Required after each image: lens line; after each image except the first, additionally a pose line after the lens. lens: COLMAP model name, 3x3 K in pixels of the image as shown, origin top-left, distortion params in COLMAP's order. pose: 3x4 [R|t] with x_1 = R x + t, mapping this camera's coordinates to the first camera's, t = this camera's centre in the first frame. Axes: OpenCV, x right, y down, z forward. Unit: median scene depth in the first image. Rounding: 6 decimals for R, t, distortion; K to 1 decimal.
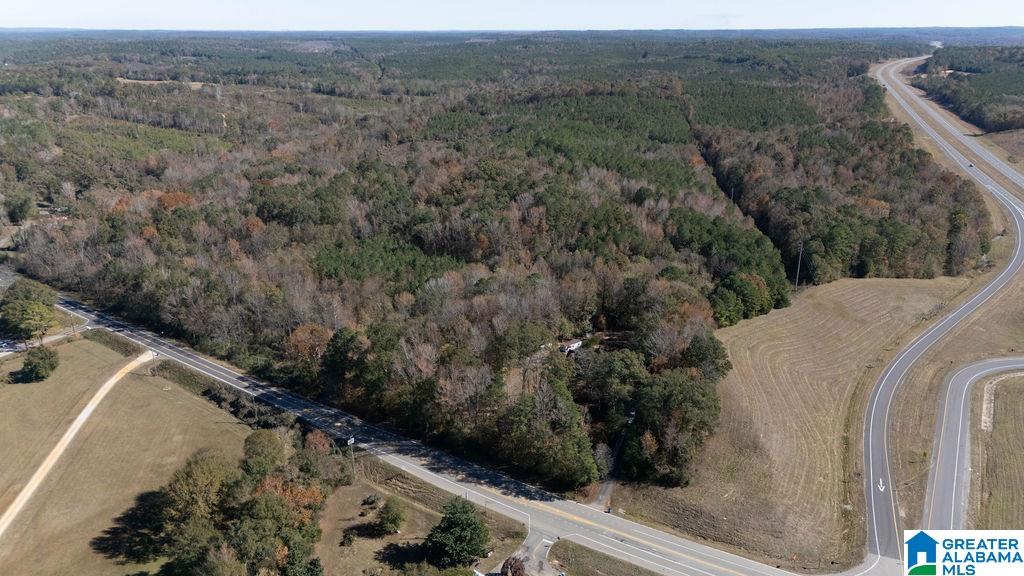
lens RADIAL K [[746.0, 0, 516.9], [0, 746.0, 286.9], [0, 0, 1]] dist [0.068757, -0.060023]
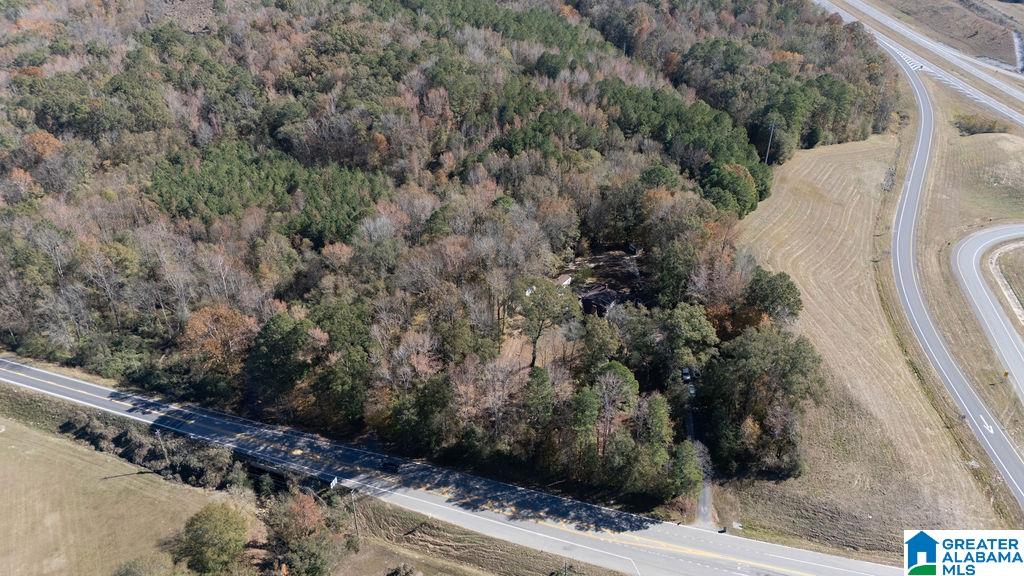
lens RADIAL K [[746.0, 0, 515.0], [0, 746.0, 287.1], [0, 0, 1]] dist [0.068757, -0.060023]
pose [[0.959748, -0.138037, 0.244599, -0.121093], [0.086722, 0.973981, 0.209381, -0.064045], [-0.267137, -0.179741, 0.946748, 0.185403]]
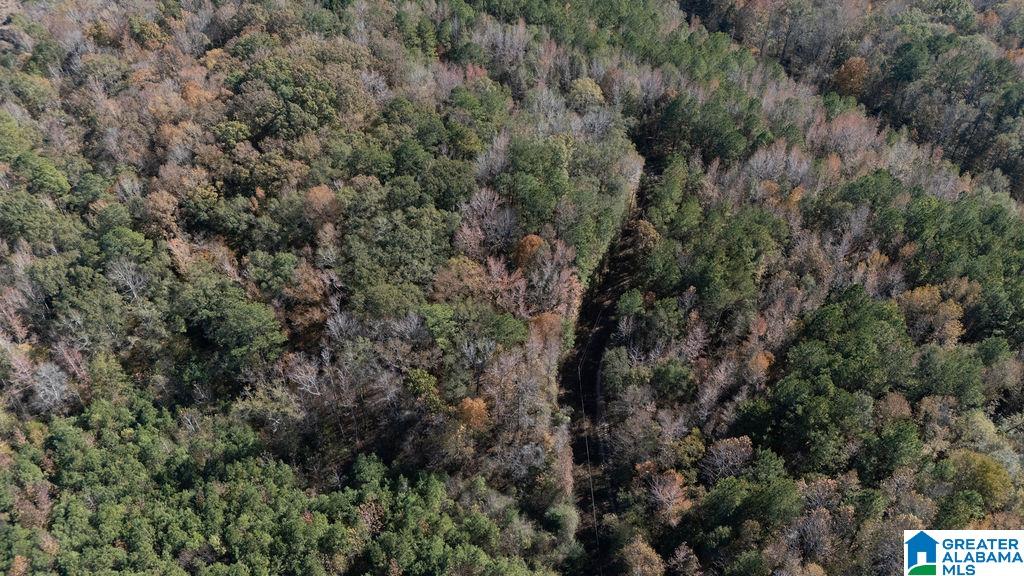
lens RADIAL K [[746.0, 0, 521.1], [0, 746.0, 283.4], [0, 0, 1]] dist [0.068757, -0.060023]
pose [[0.894572, -0.282440, 0.346365, -0.128011], [0.148709, 0.918947, 0.365271, -0.238249], [-0.421458, -0.275253, 0.864065, 0.690623]]
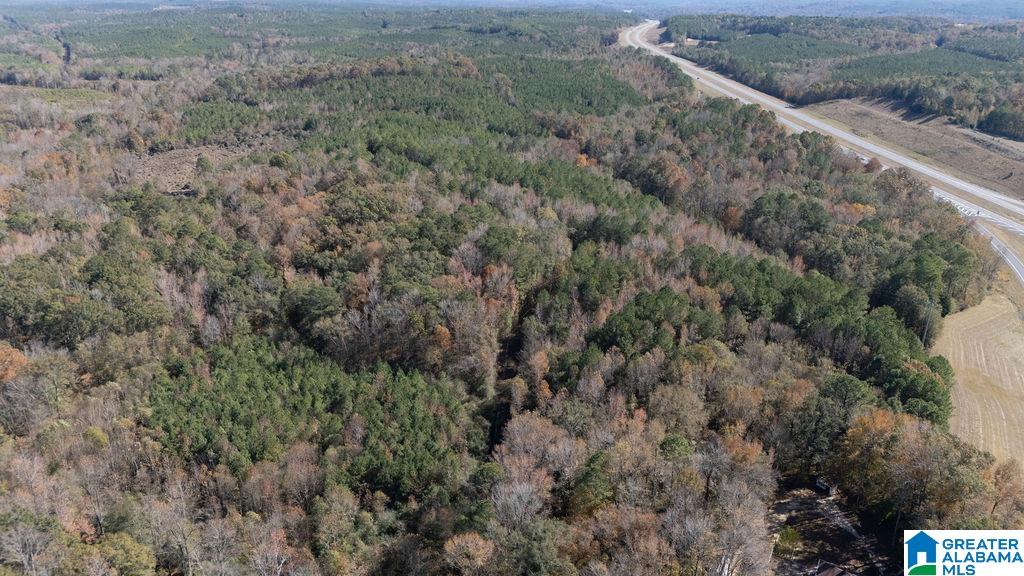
lens RADIAL K [[746.0, 0, 515.4], [0, 746.0, 289.1], [0, 0, 1]] dist [0.068757, -0.060023]
pose [[0.932382, -0.130929, 0.336929, -0.192380], [0.117231, 0.991243, 0.060780, -0.129694], [-0.341936, -0.017171, 0.939566, 0.379578]]
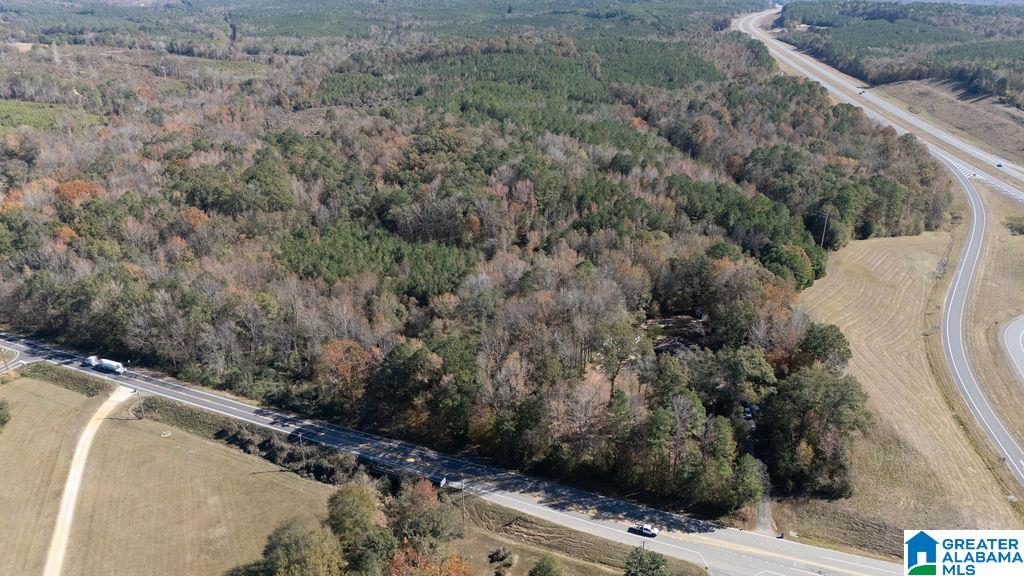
lens RADIAL K [[746.0, 0, 516.1], [0, 746.0, 287.1], [0, 0, 1]] dist [0.068757, -0.060023]
pose [[0.980032, -0.072363, 0.185206, -0.165771], [0.062246, 0.996263, 0.059880, -0.033805], [-0.188847, -0.047156, 0.980874, 0.100605]]
